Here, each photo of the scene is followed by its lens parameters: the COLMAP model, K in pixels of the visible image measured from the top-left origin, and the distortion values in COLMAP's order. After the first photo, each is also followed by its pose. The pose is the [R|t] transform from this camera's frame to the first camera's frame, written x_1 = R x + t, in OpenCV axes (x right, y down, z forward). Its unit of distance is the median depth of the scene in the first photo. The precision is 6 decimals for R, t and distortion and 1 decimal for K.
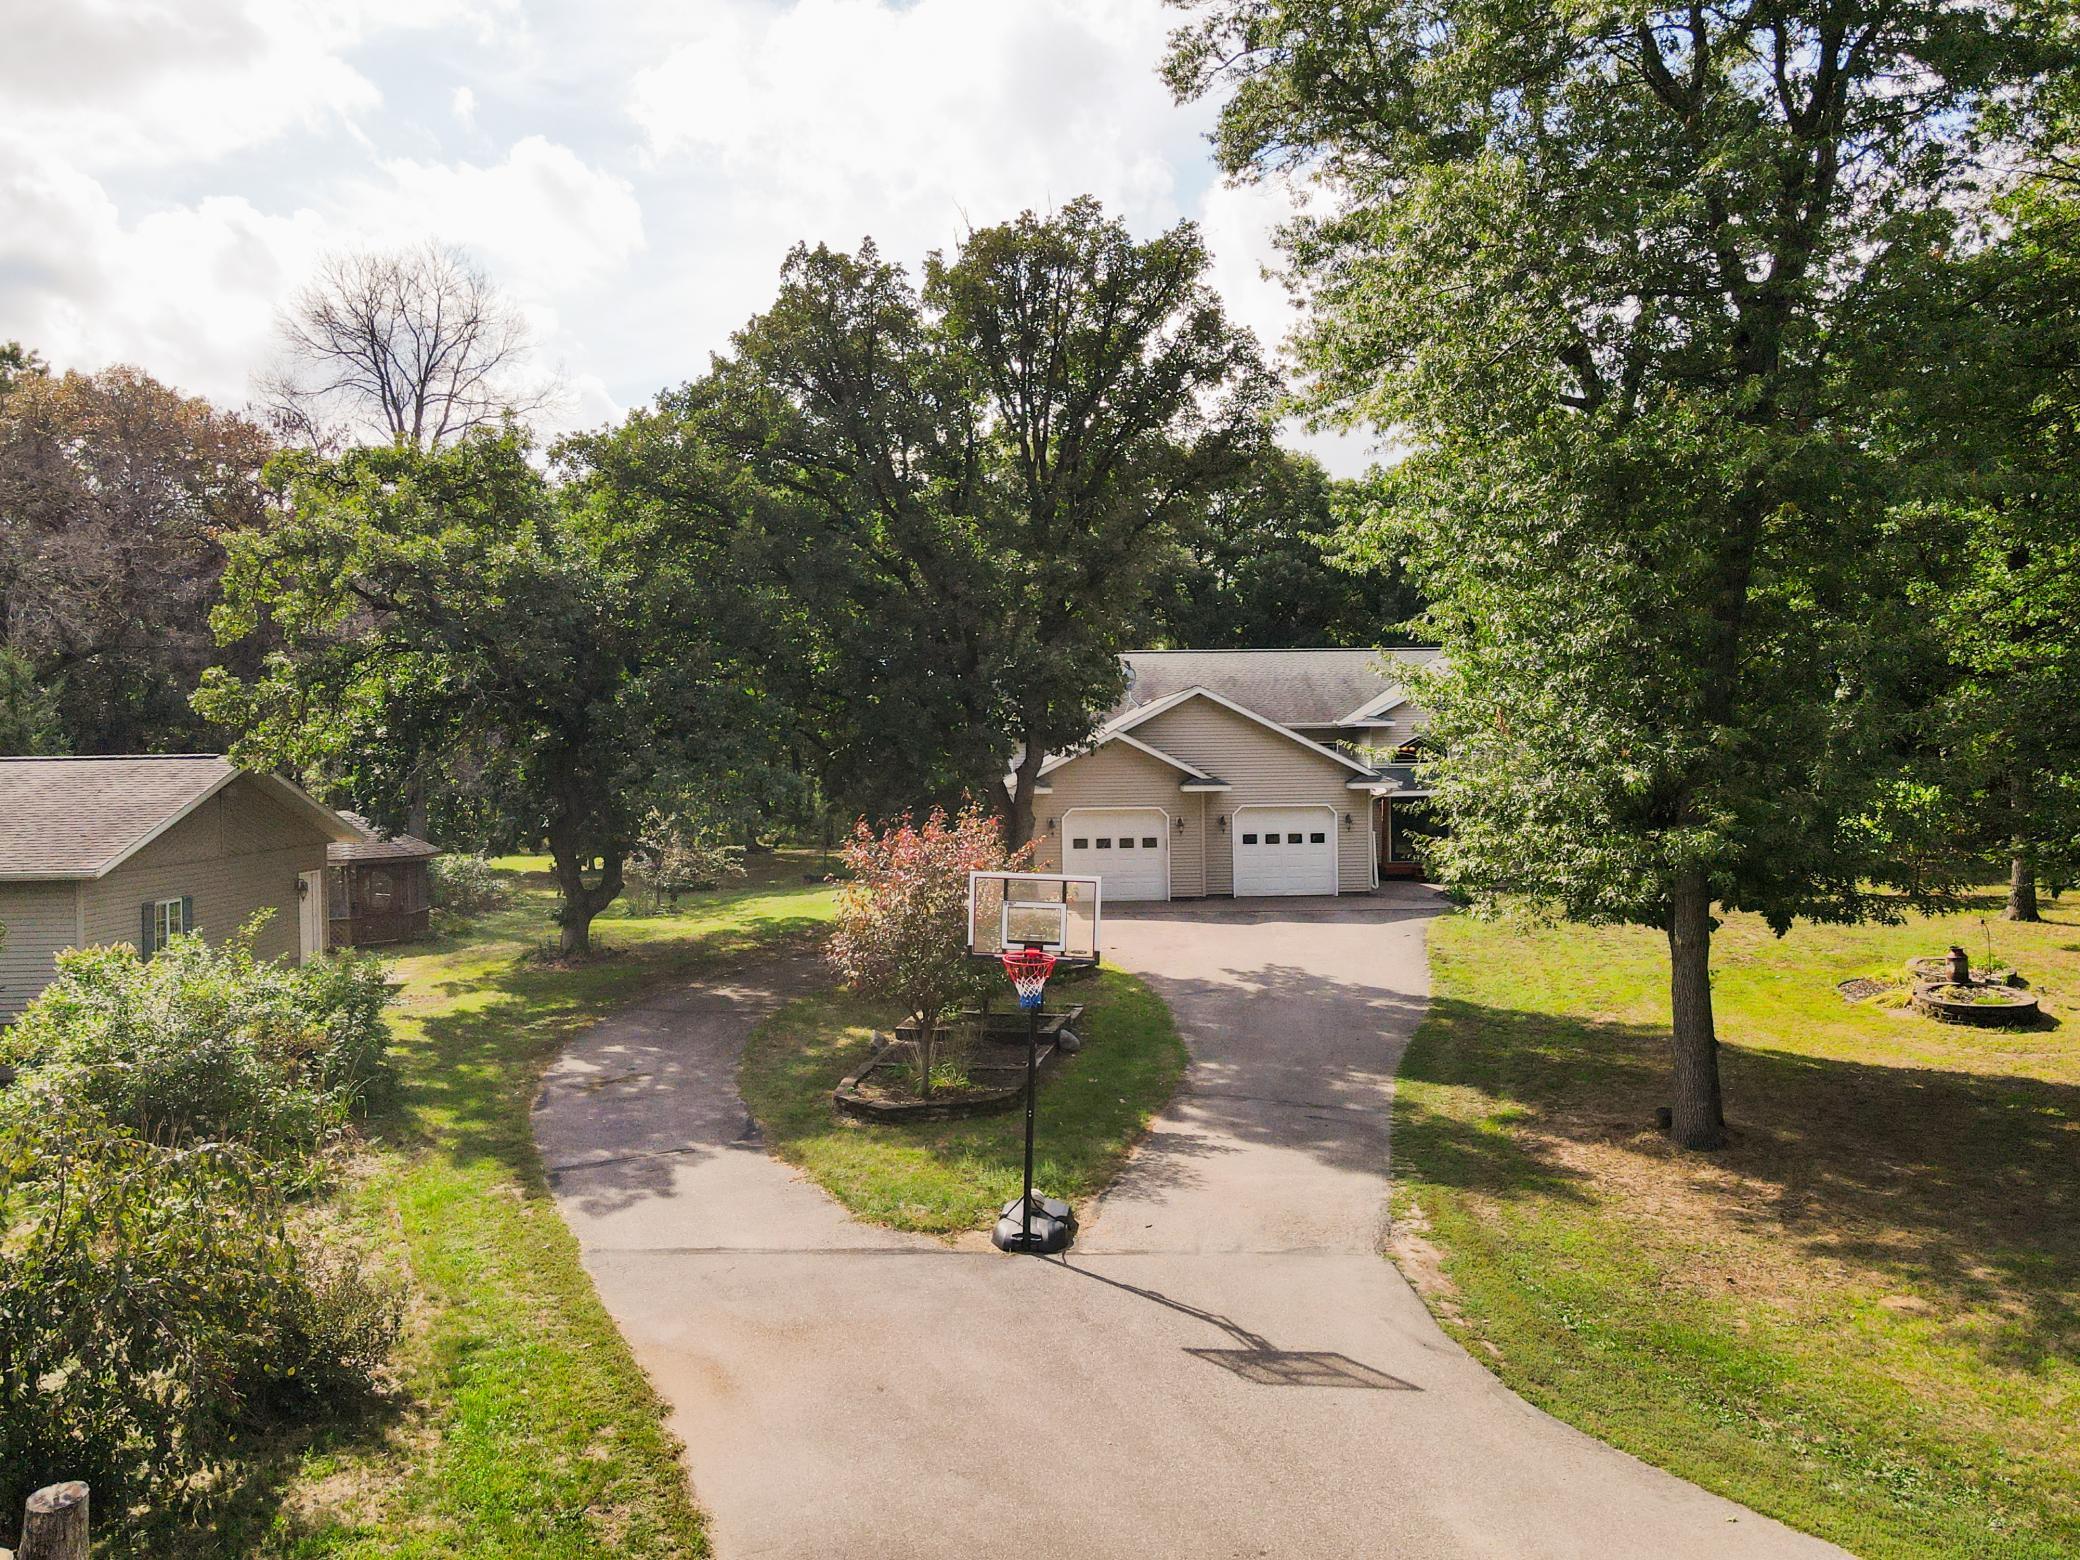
lens RADIAL K [[1513.5, 0, 1034.0], [0, 1513.5, 785.8], [0, 0, 1]] dist [0.005649, 0.002737]
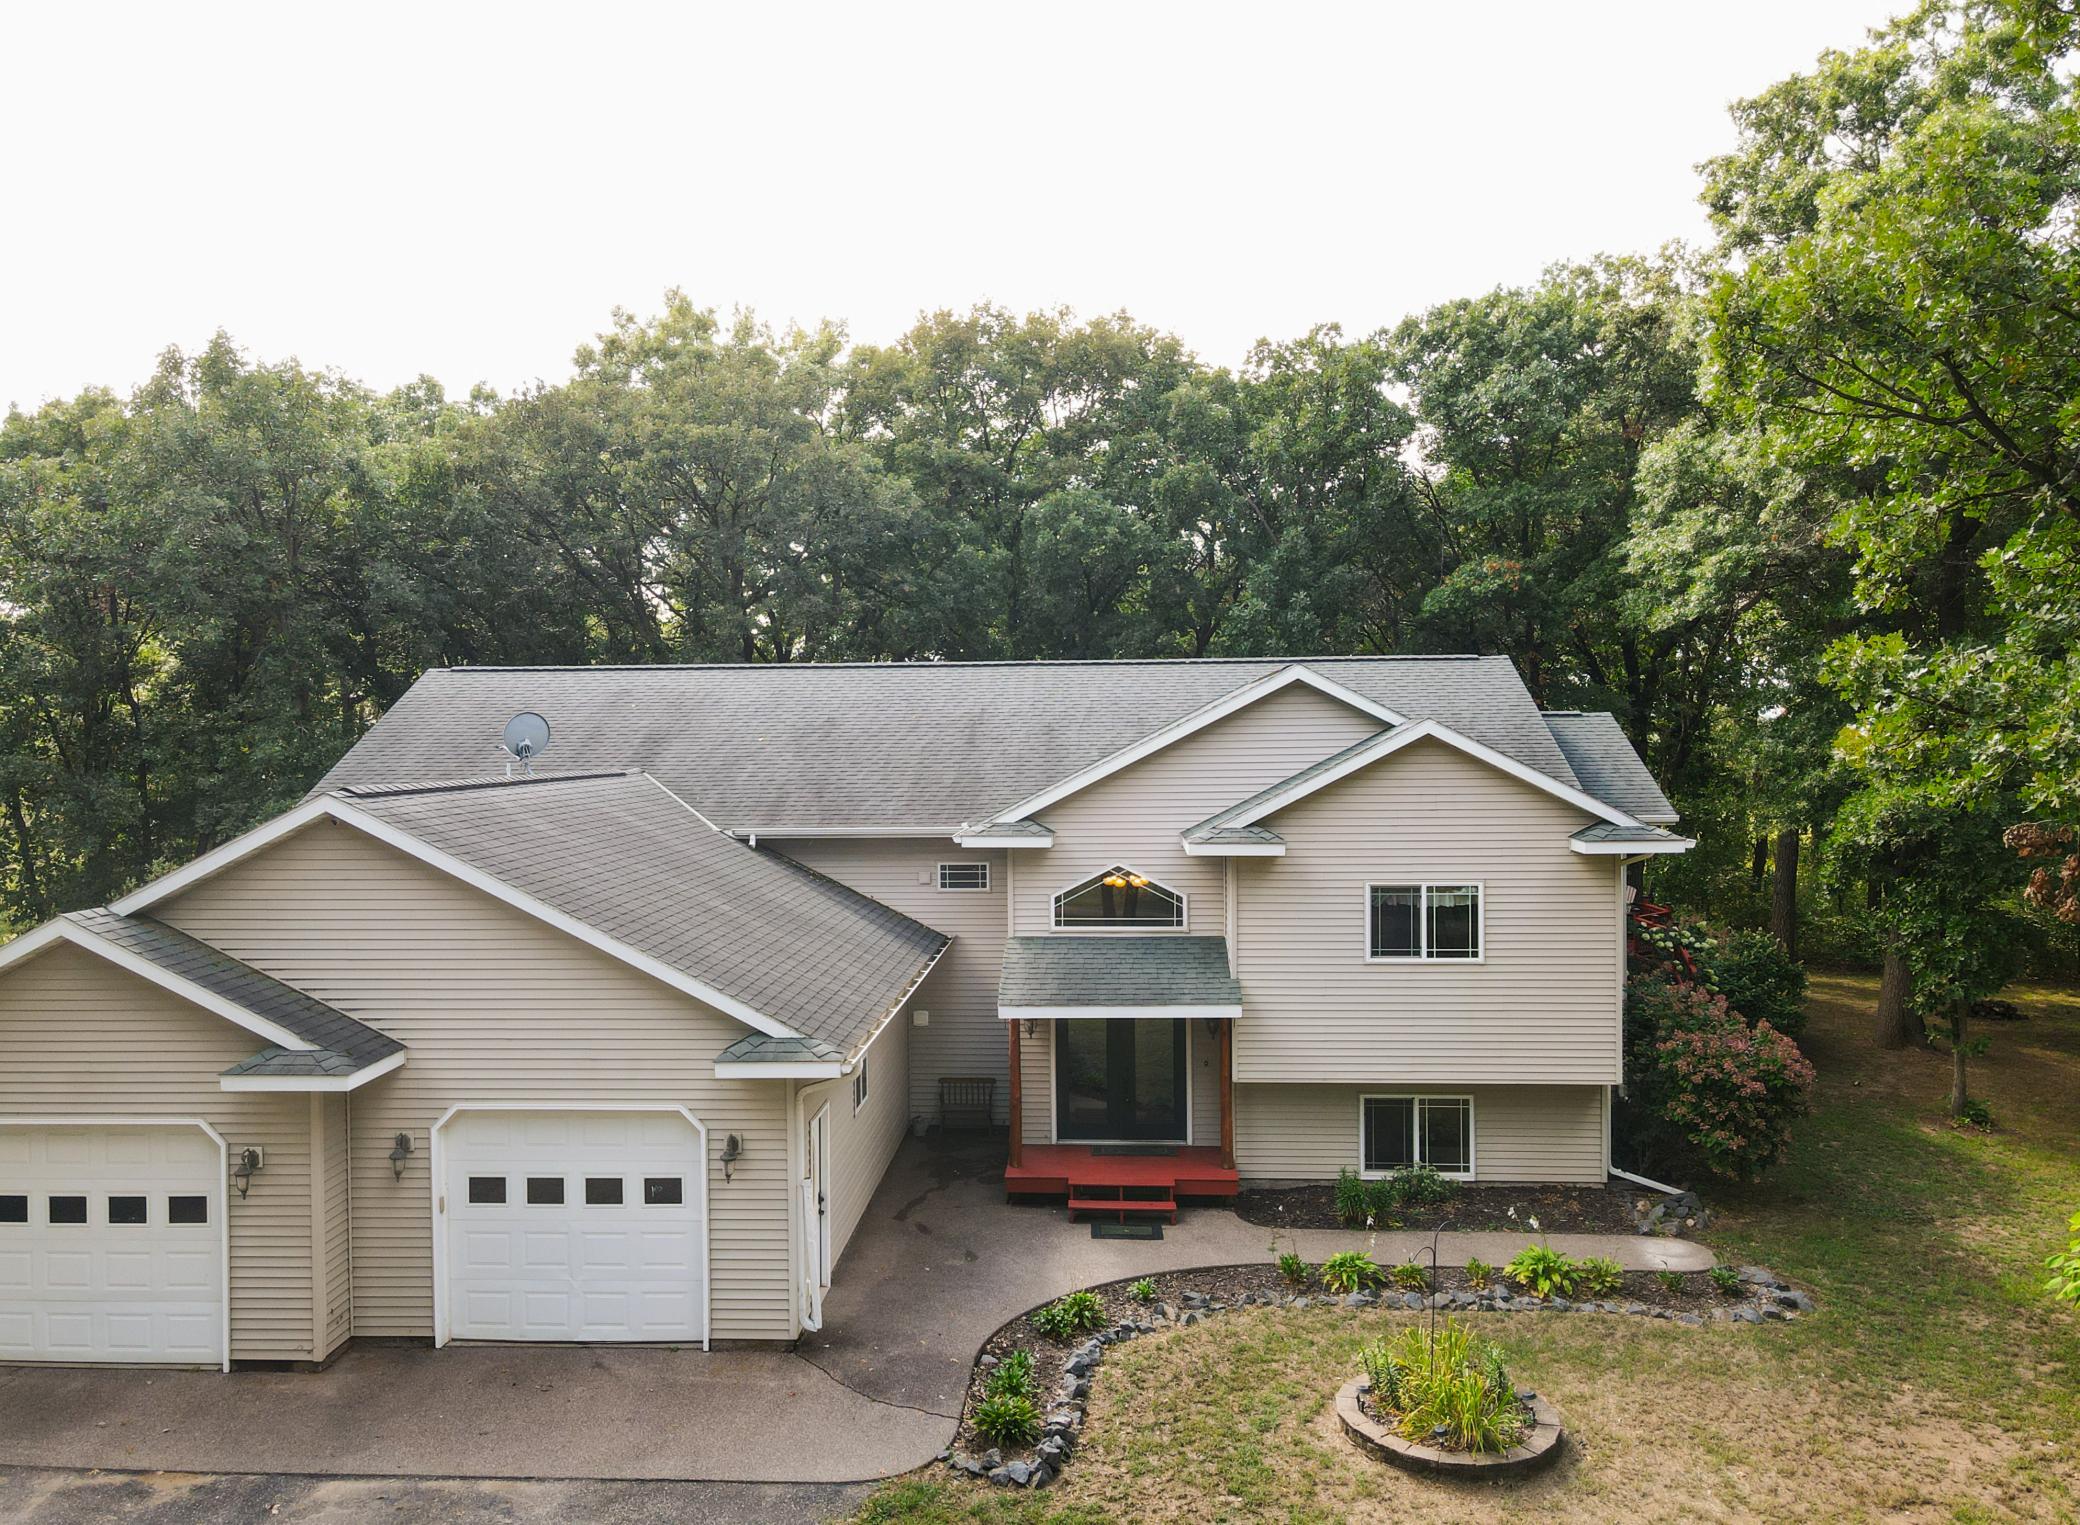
lens RADIAL K [[1507.9, 0, 1040.0], [0, 1507.9, 762.5], [0, 0, 1]] dist [0.011942, 0.007440]
pose [[0.993454, 0.005453, -0.114099, 0.552095], [-0.003062, 0.999772, 0.021120, -0.139698], [0.114188, -0.020632, 0.993245, 1.073496]]
